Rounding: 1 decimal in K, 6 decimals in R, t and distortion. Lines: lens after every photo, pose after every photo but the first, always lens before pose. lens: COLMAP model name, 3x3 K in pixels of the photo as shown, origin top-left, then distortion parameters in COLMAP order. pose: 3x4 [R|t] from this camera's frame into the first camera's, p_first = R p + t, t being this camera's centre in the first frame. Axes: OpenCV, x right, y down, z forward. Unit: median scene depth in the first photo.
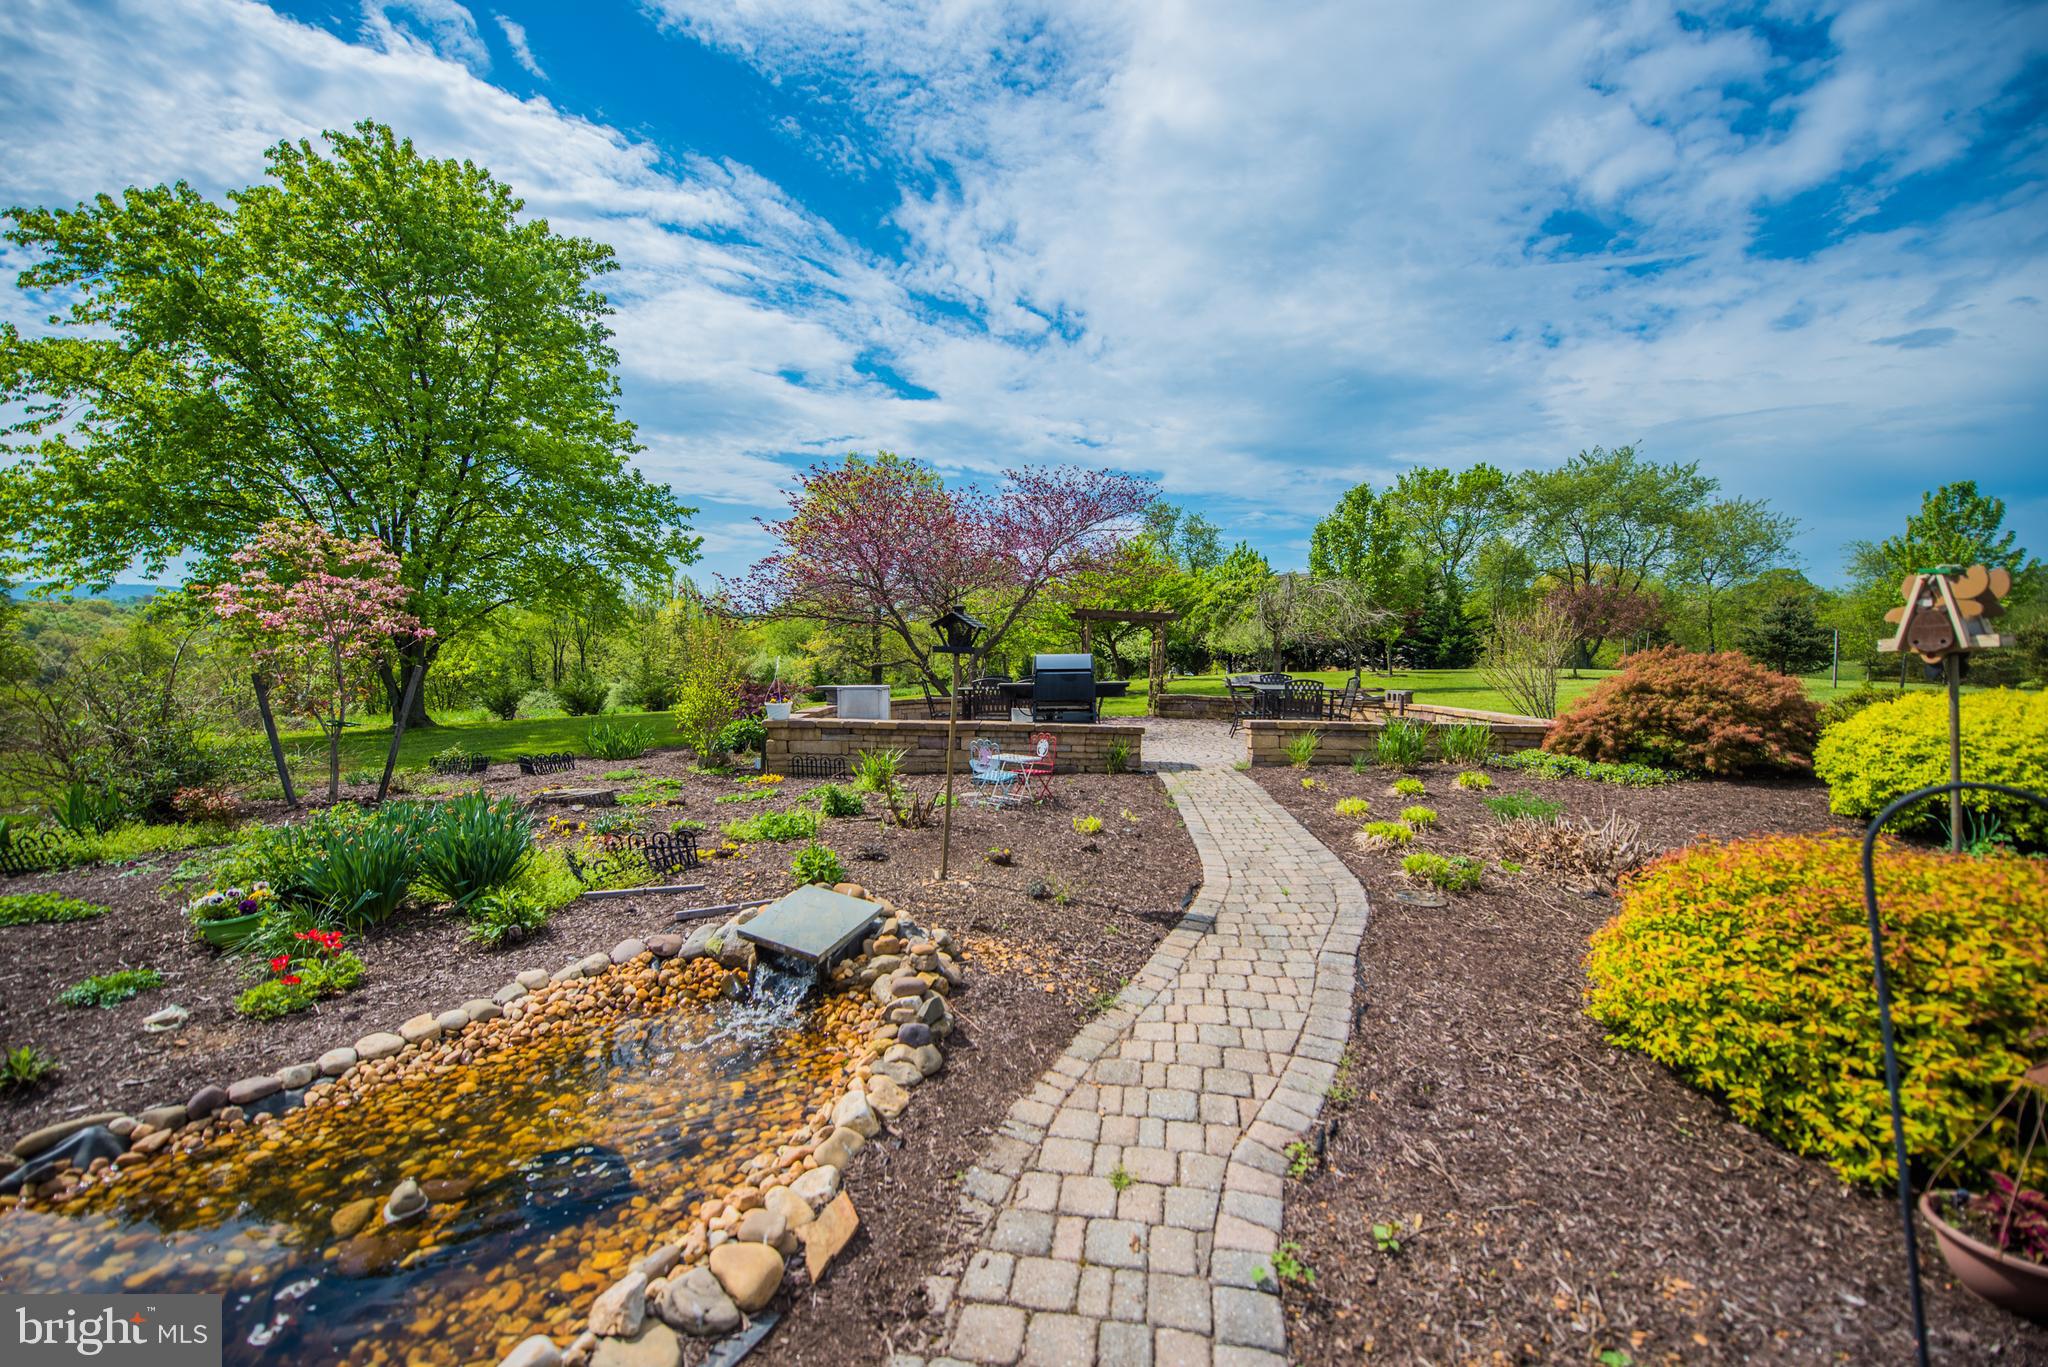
lens RADIAL K [[817.2, 0, 1024.0], [0, 817.2, 683.5], [0, 0, 1]] dist [-0.017154, -0.002493]
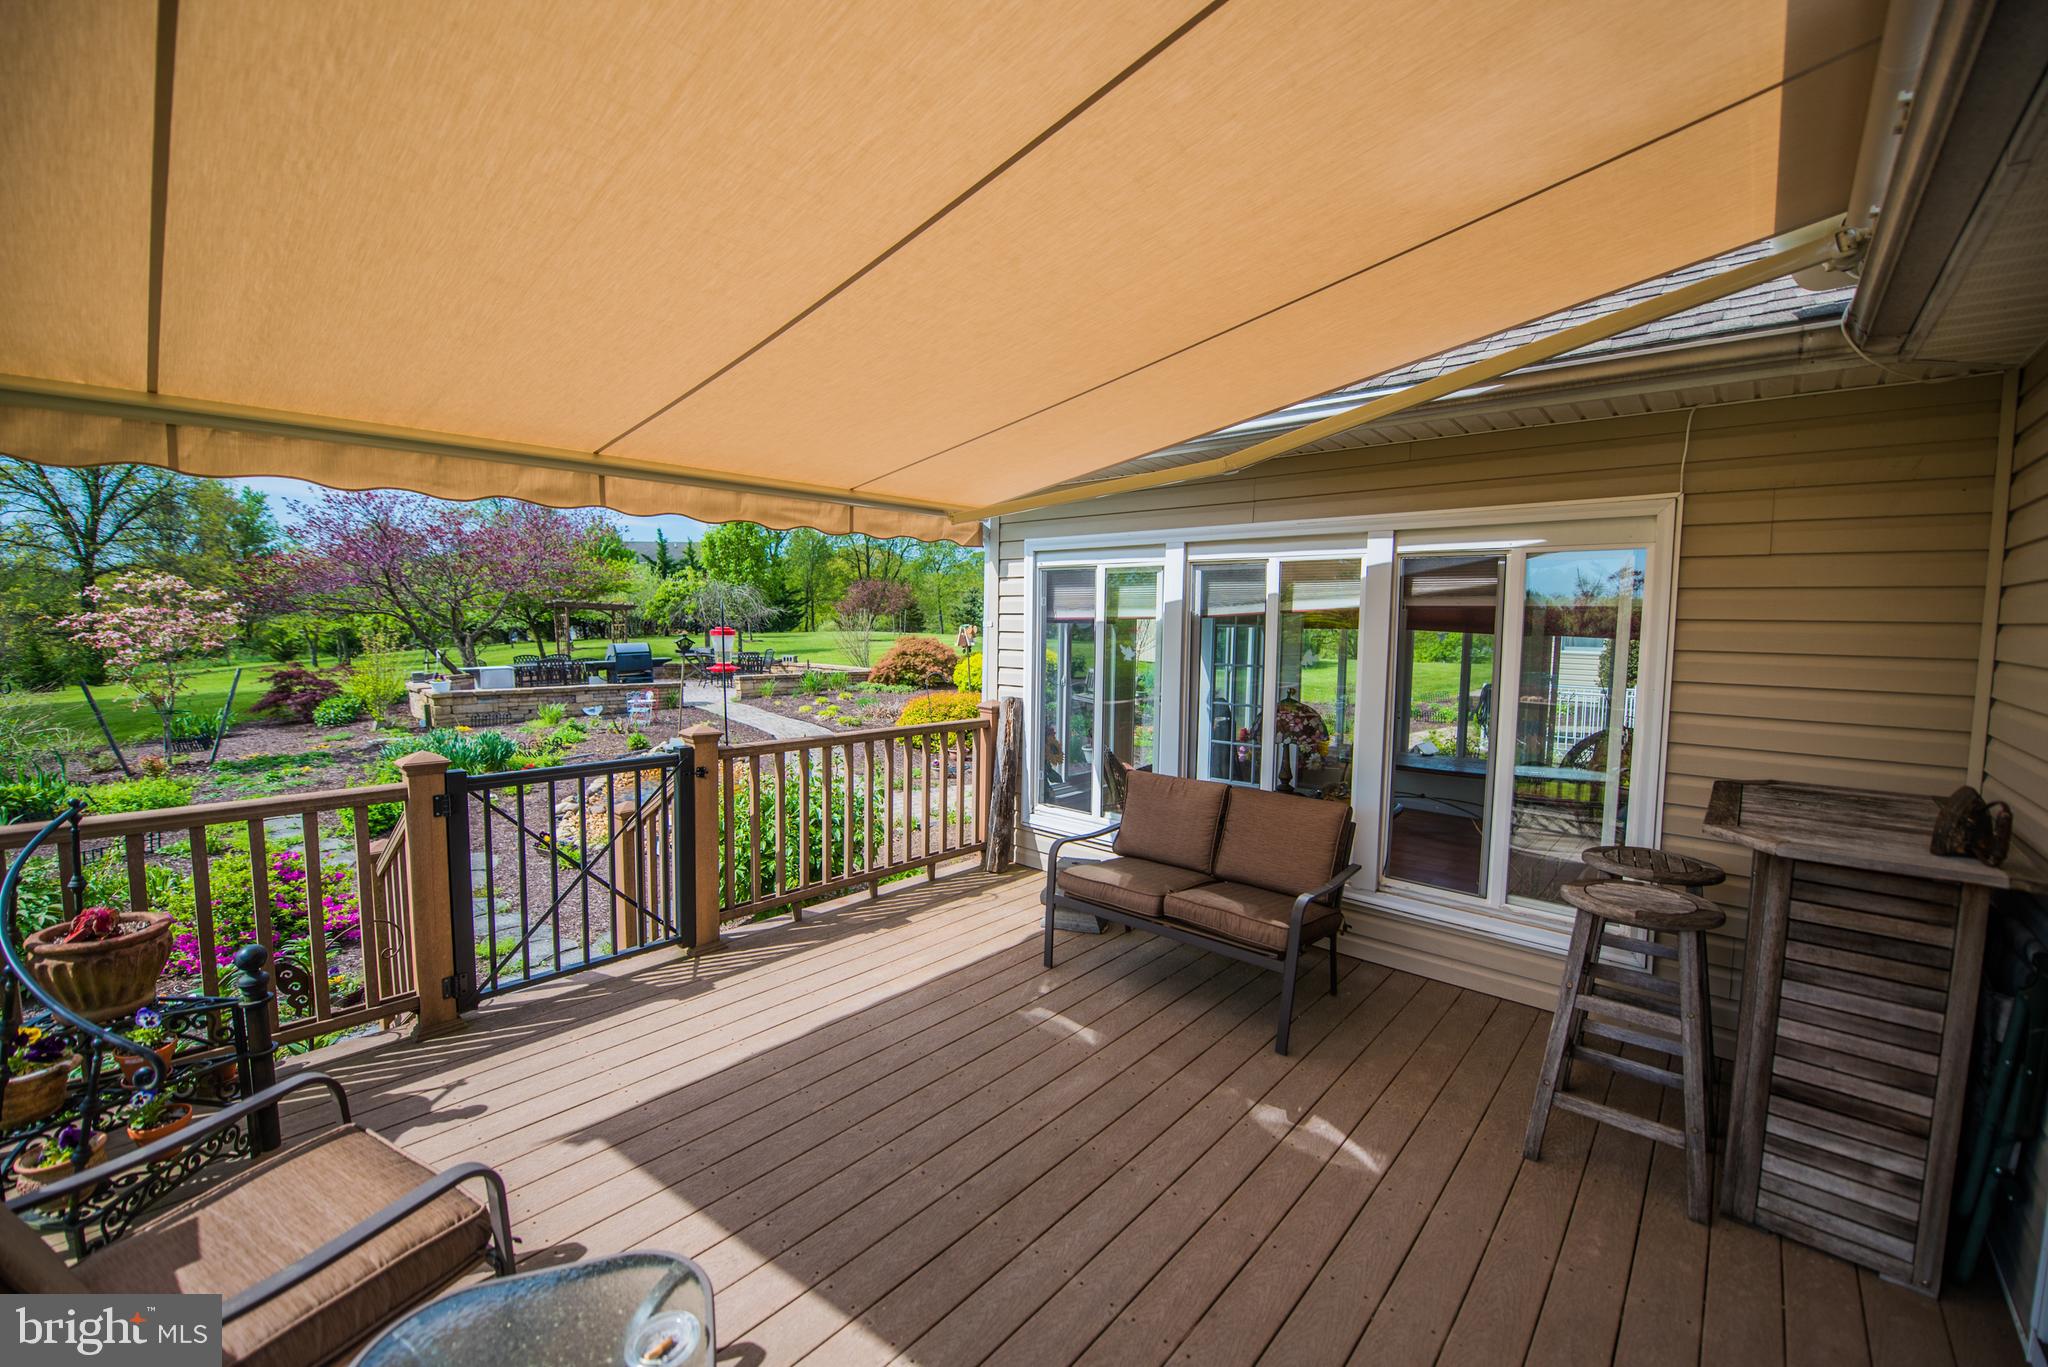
lens RADIAL K [[817.2, 0, 1024.0], [0, 817.2, 683.5], [0, 0, 1]] dist [-0.017154, -0.002493]
pose [[0.696223, -0.061579, 0.715179, -0.208951], [0.023080, 0.997719, 0.063438, -0.014414], [-0.717454, -0.027660, 0.696056, -0.272506]]
